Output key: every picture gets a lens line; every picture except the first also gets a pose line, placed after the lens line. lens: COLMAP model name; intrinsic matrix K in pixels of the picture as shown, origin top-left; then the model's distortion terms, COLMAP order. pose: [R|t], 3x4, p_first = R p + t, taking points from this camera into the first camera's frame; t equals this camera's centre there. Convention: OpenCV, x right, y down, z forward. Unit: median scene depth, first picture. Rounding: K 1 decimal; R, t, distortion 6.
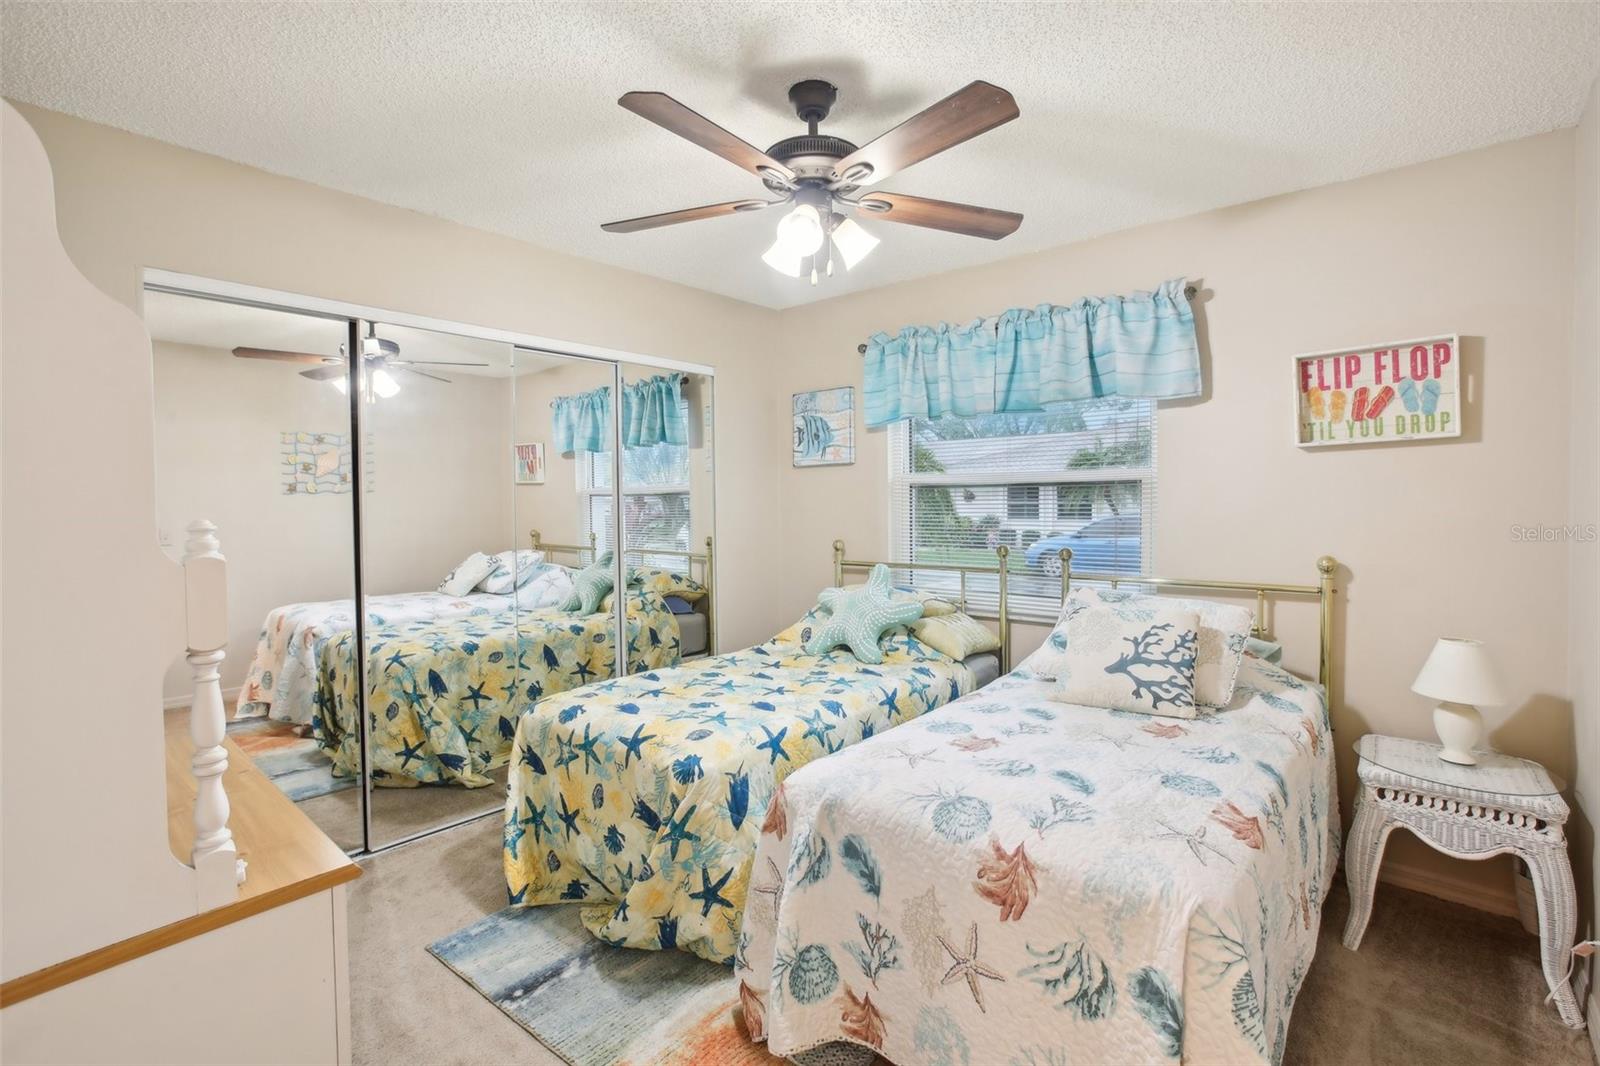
lens RADIAL K [[738.1, 0, 788.0], [0, 738.1, 525.3], [0, 0, 1]] dist [-0.023393, 0.000983]
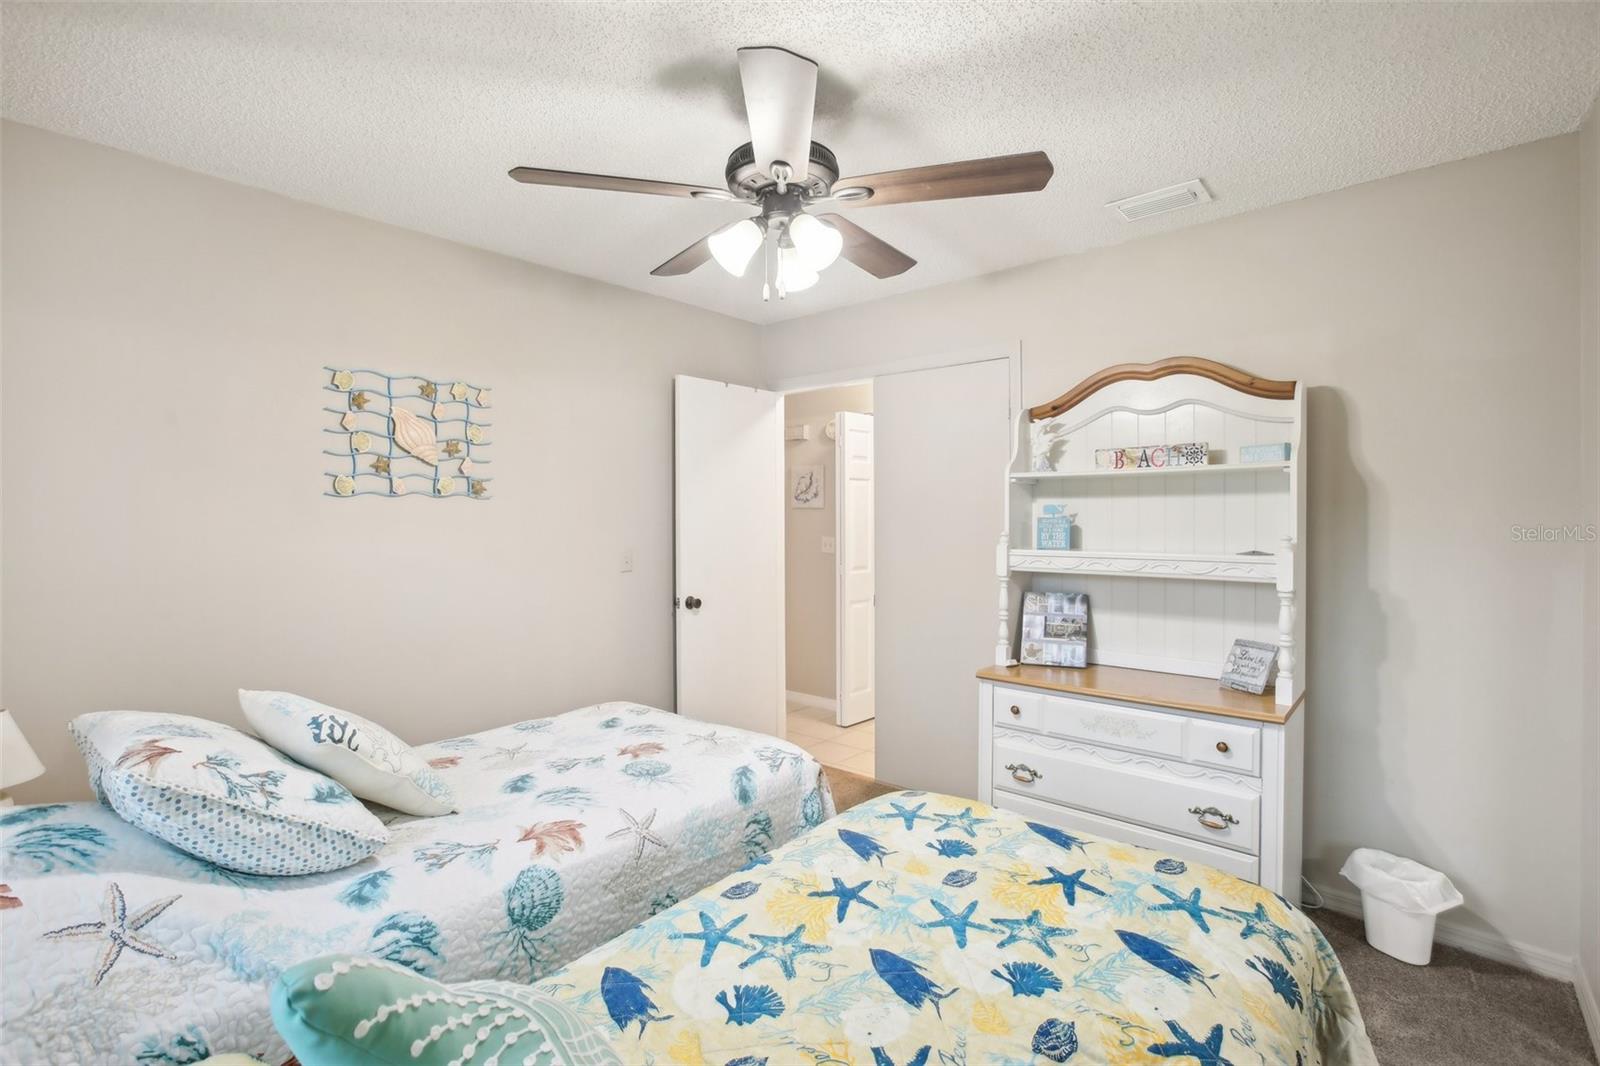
lens RADIAL K [[738.1, 0, 788.0], [0, 738.1, 525.3], [0, 0, 1]] dist [-0.023393, 0.000983]
pose [[-0.999711, 0.009326, -0.022167, 0.051238], [0.008753, 0.999629, 0.025793, -0.064813], [0.022399, 0.025592, -0.999421, 1.931615]]
